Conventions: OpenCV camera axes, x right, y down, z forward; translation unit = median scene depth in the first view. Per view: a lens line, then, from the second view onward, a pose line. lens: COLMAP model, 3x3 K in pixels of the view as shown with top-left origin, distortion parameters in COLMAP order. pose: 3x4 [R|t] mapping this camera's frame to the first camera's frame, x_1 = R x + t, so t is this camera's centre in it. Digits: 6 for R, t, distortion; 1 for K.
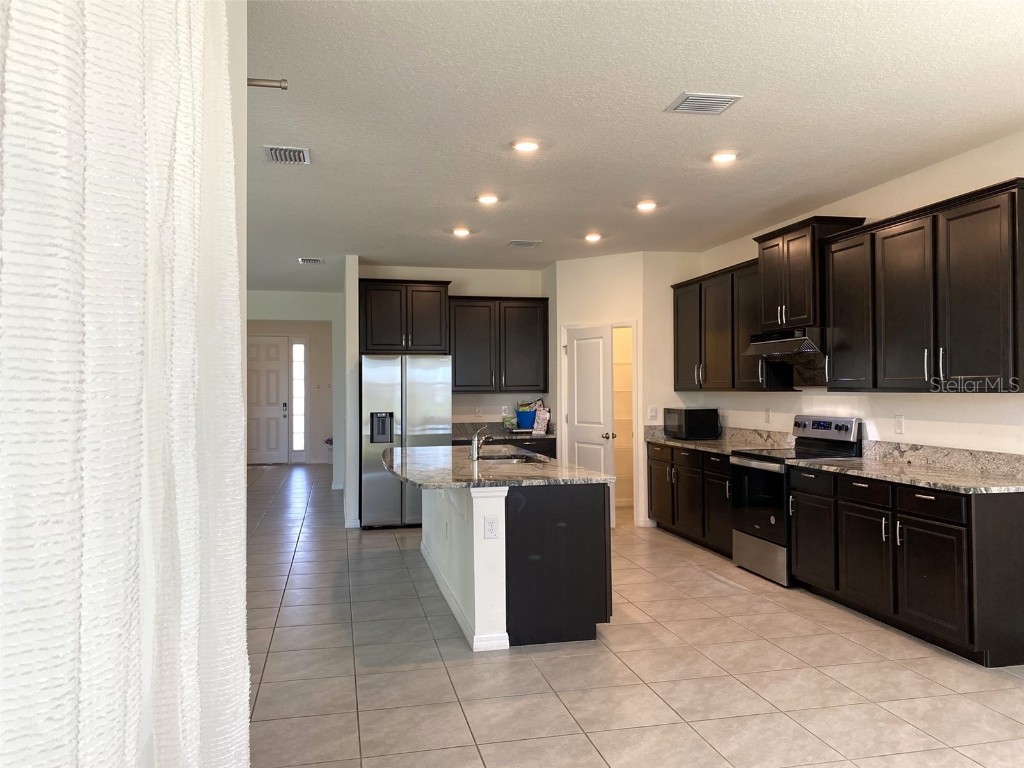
lens RADIAL K [[776.5, 0, 520.0], [0, 776.5, 377.3], [0, 0, 1]] dist [0.030758, -0.011645]
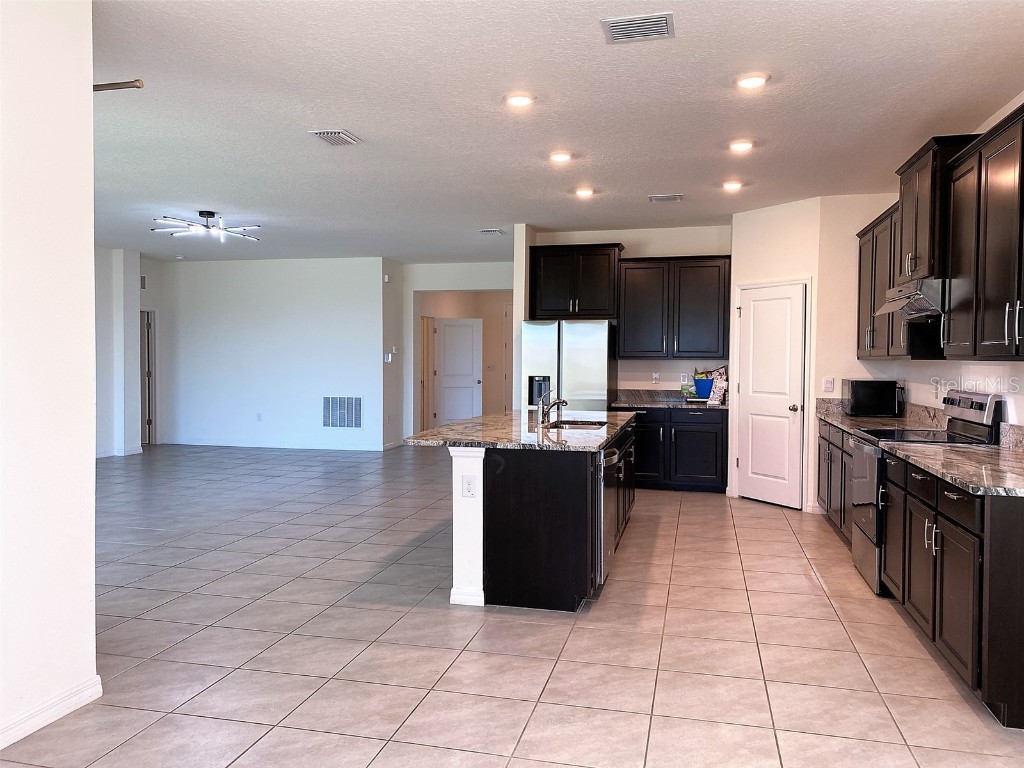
lens RADIAL K [[776.5, 0, 516.8], [0, 776.5, 383.0], [0, 0, 1]] dist [0.030758, -0.011645]
pose [[0.893309, 0.026475, -0.448662, 0.358155], [-0.004844, 0.998773, 0.049292, 0.004930], [0.449417, -0.041859, 0.892341, 0.094530]]
